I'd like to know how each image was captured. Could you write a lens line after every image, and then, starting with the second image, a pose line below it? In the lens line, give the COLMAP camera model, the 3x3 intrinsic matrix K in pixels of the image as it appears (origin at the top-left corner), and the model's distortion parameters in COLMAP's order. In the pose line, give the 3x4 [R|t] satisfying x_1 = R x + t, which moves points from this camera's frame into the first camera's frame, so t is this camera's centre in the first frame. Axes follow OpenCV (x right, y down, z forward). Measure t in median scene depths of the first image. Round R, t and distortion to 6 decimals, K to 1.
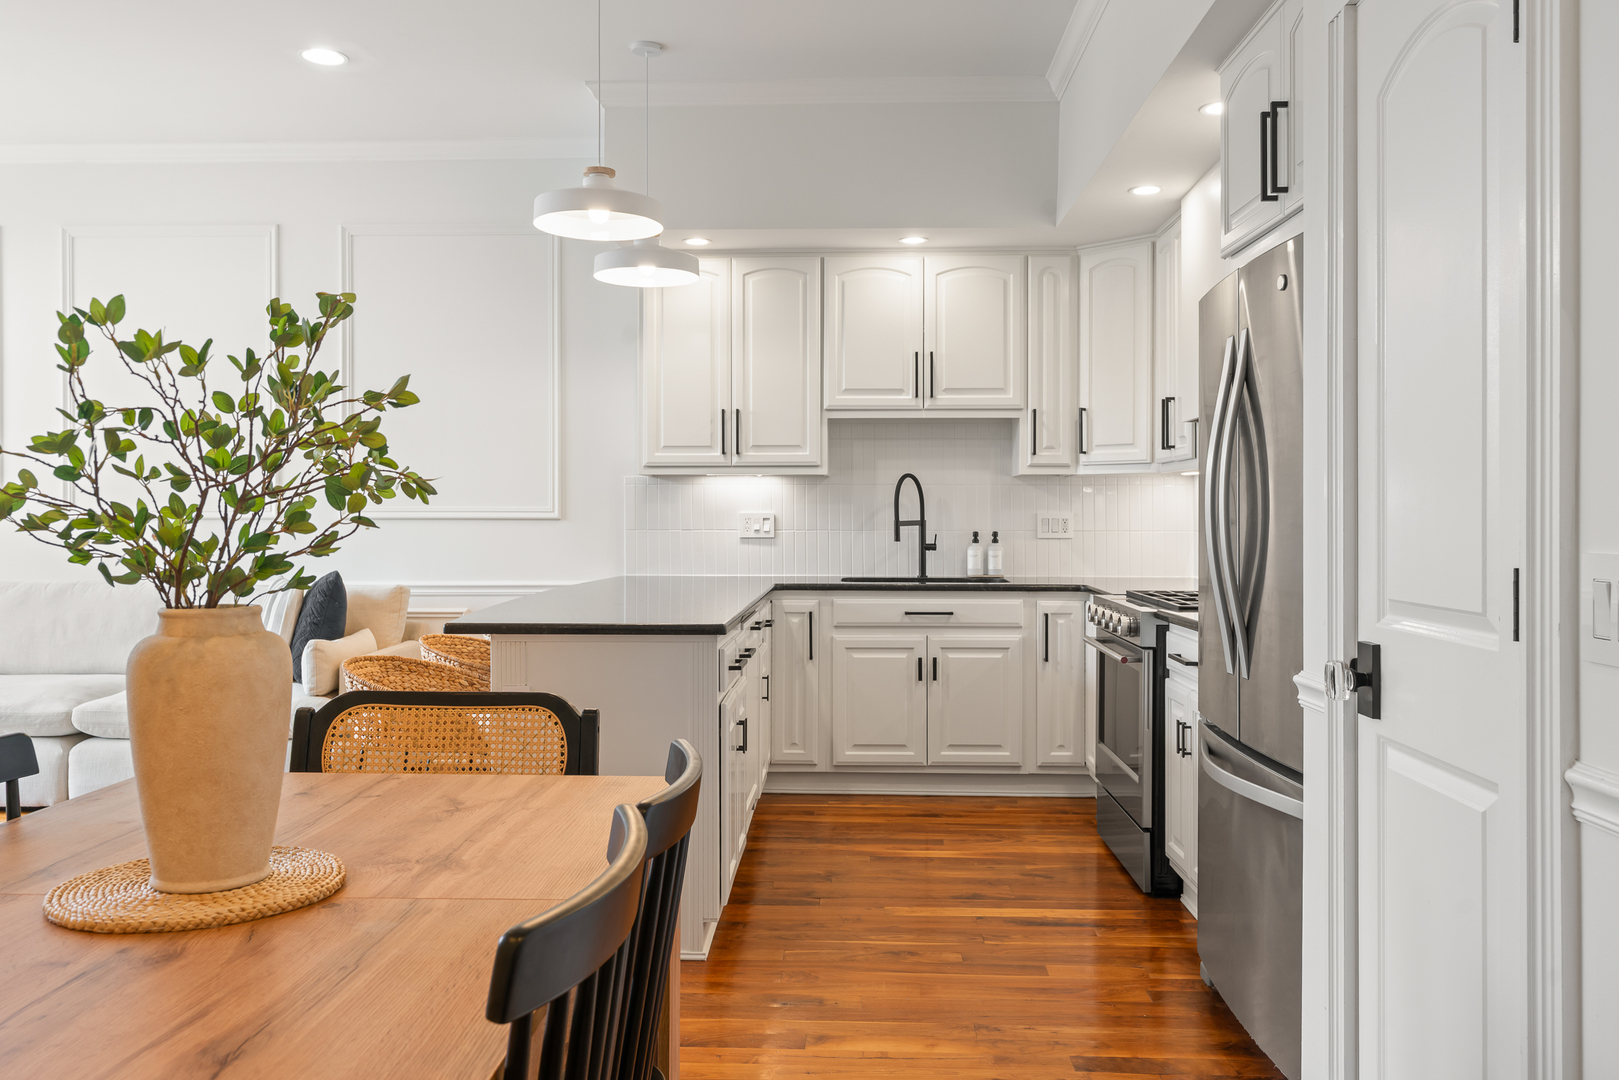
lens RADIAL K [[1268.2, 0, 806.8], [0, 1268.2, 513.1], [0, 0, 1]] dist [-0.001688, -0.001123]
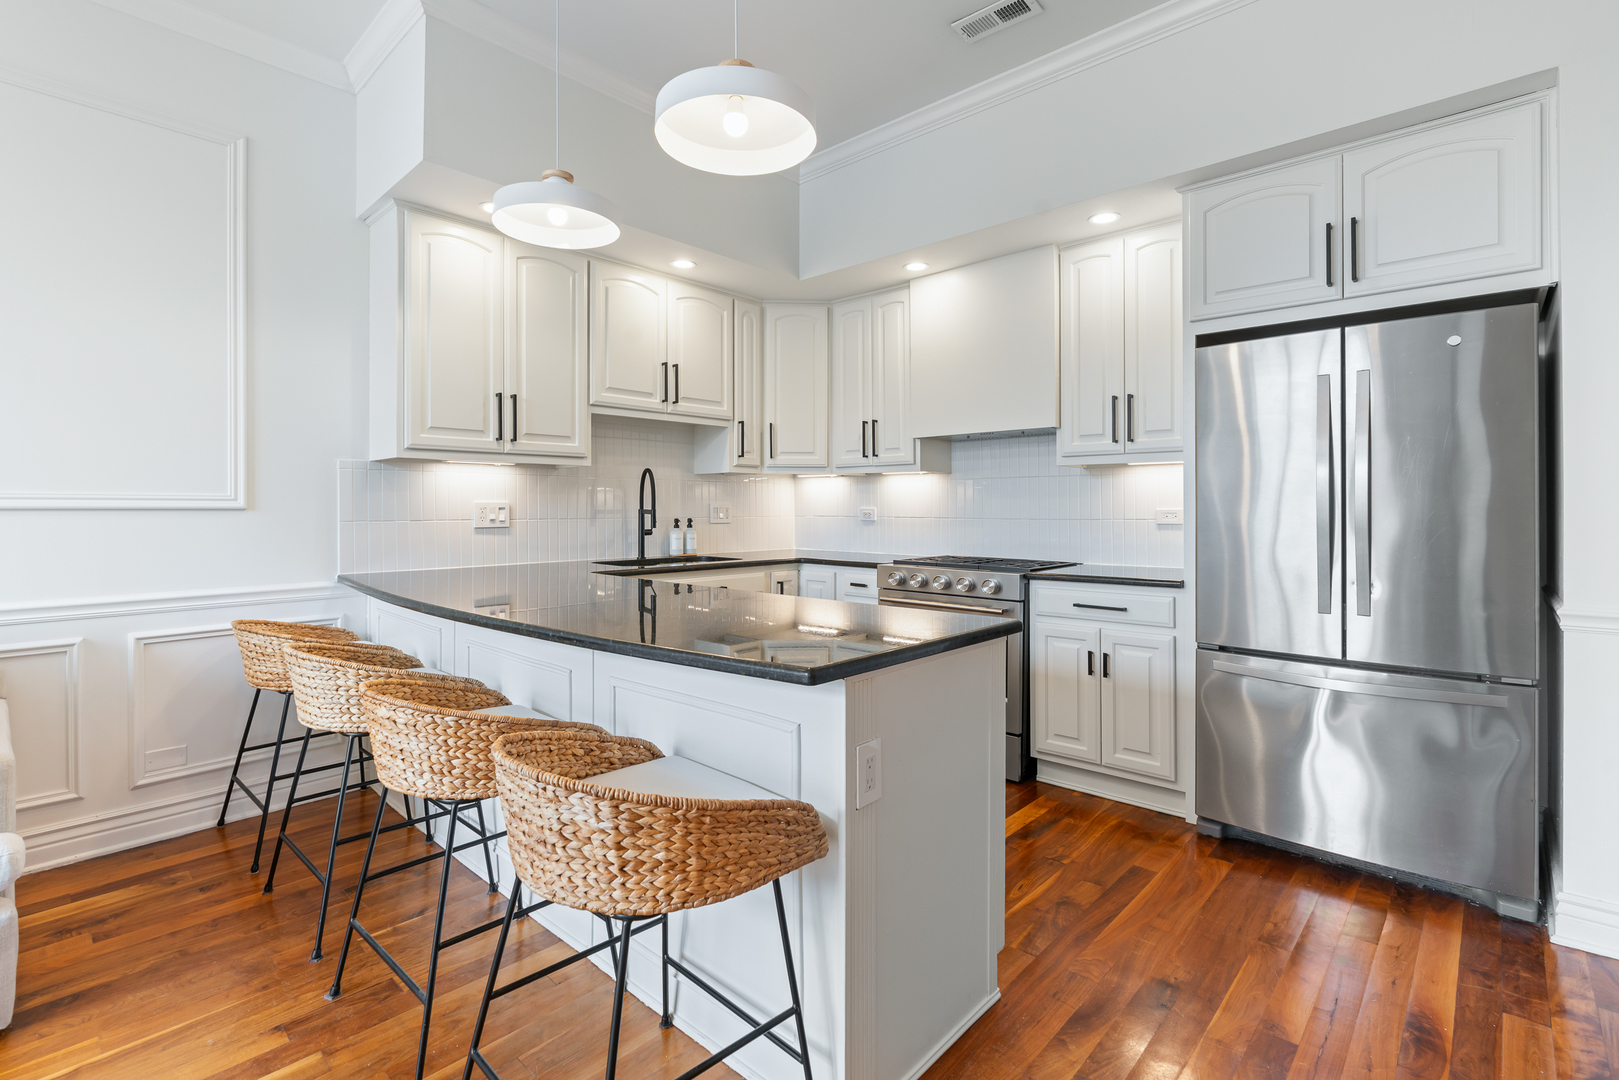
lens RADIAL K [[748.9, 0, 799.1], [0, 748.9, 508.0], [0, 0, 1]] dist [-0.008405, 0.003667]
pose [[0.651701, -0.001105, 0.758475, -0.349511], [0.000780, 0.999999, 0.000787, 0.004296], [-0.758475, 0.000078, 0.651702, 0.468274]]
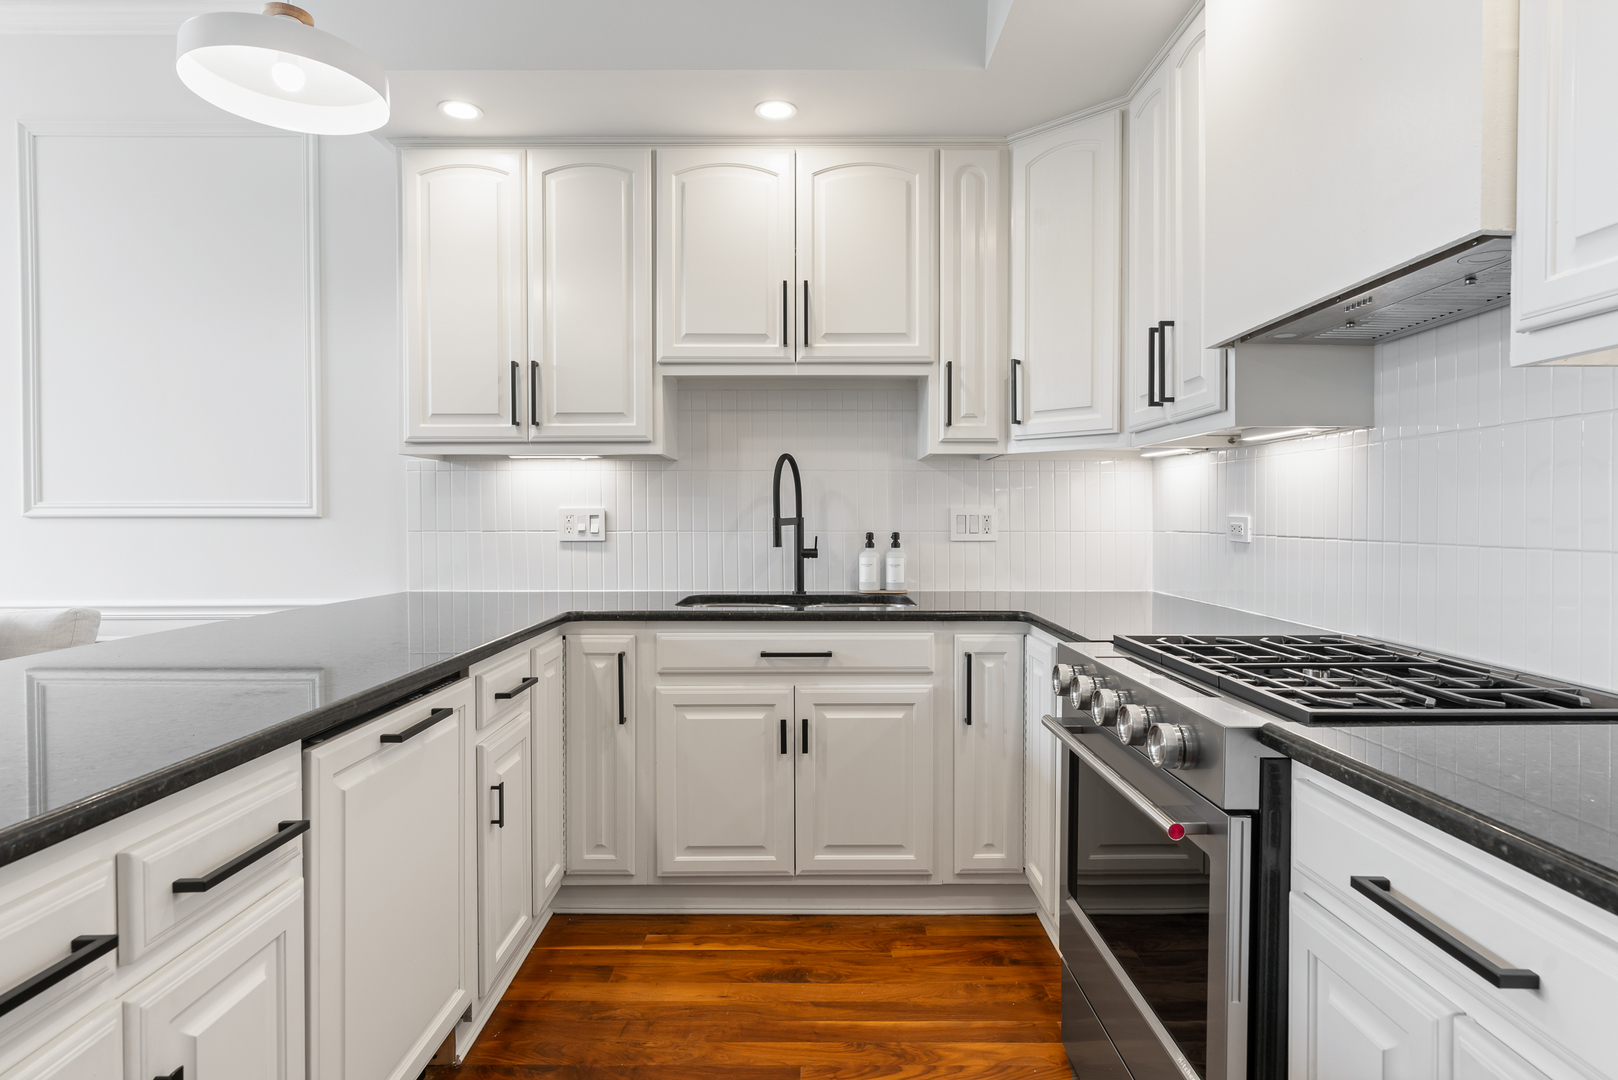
lens RADIAL K [[868.2, 0, 818.1], [0, 868.2, 531.6], [0, 0, 1]] dist [-0.008172, 0.003680]
pose [[0.998766, -0.002546, 0.049603, 0.080796], [0.001666, 0.999841, 0.017760, 0.005085], [-0.049640, -0.017655, 0.998611, 0.510887]]
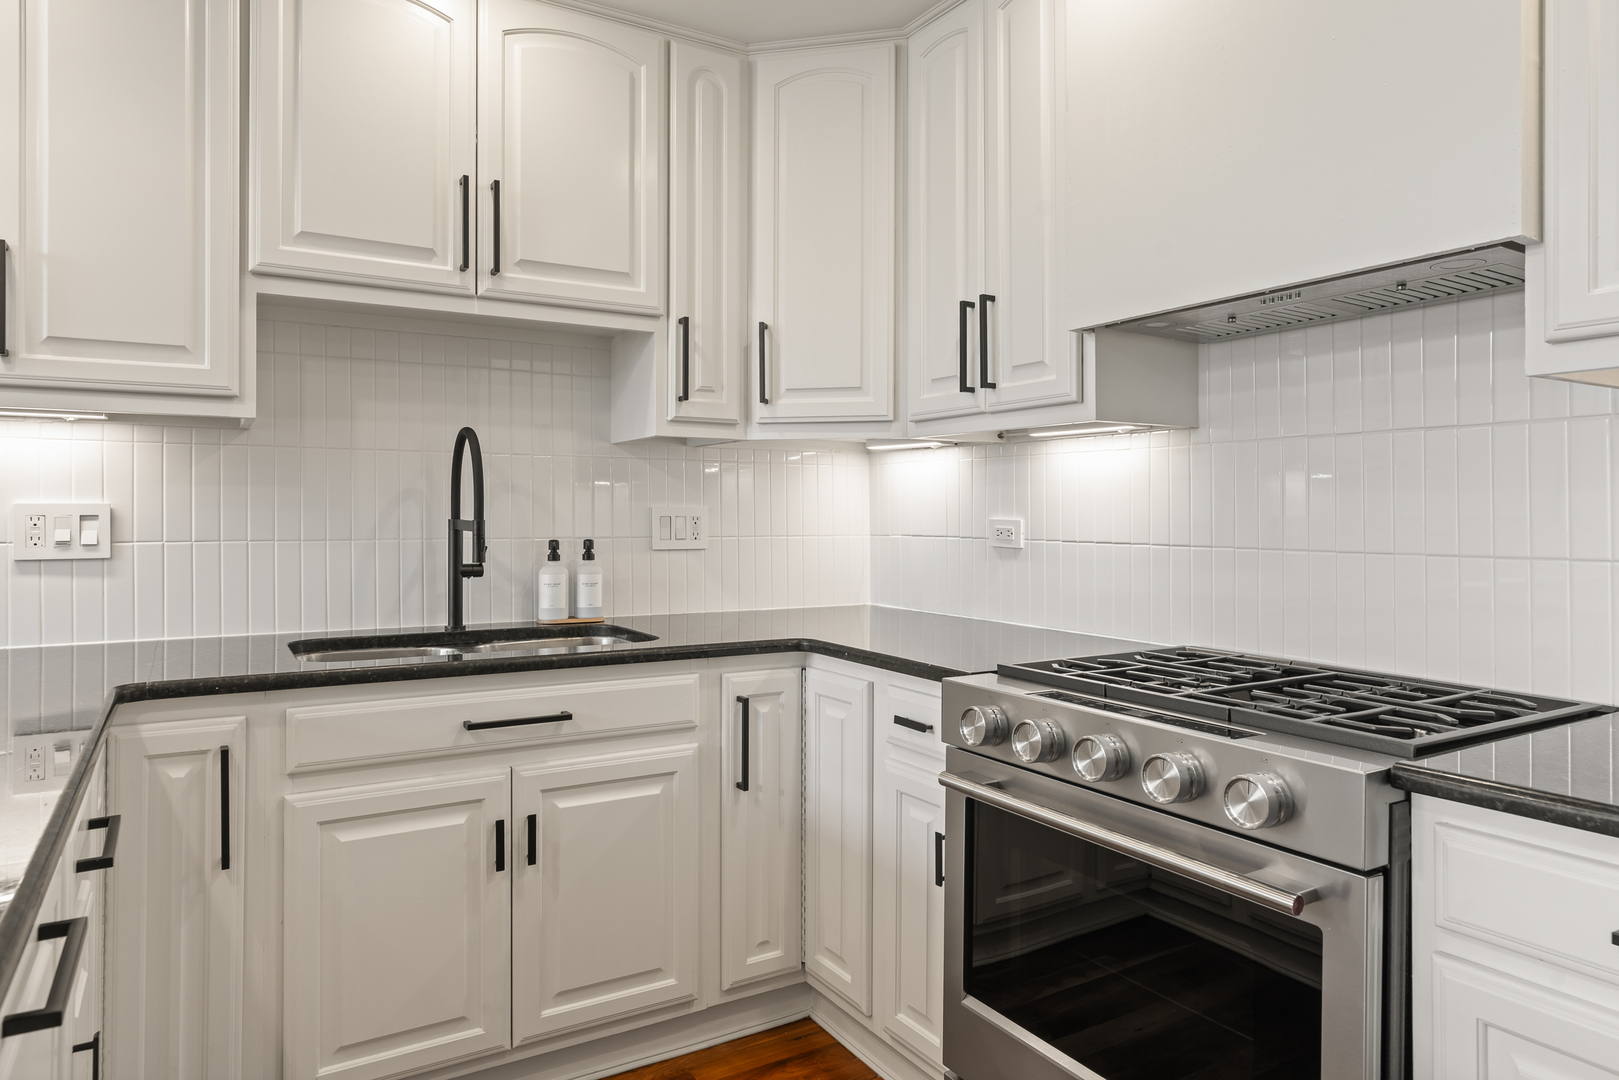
lens RADIAL K [[1015.0, 0, 803.5], [0, 1015.0, 510.7], [0, 0, 1]] dist [-0.002307, 0.000467]
pose [[0.834461, 0.003320, 0.551056, -0.019981], [-0.001887, 0.999993, -0.003167, 0.003234], [-0.551063, 0.001603, 0.834462, 0.602312]]
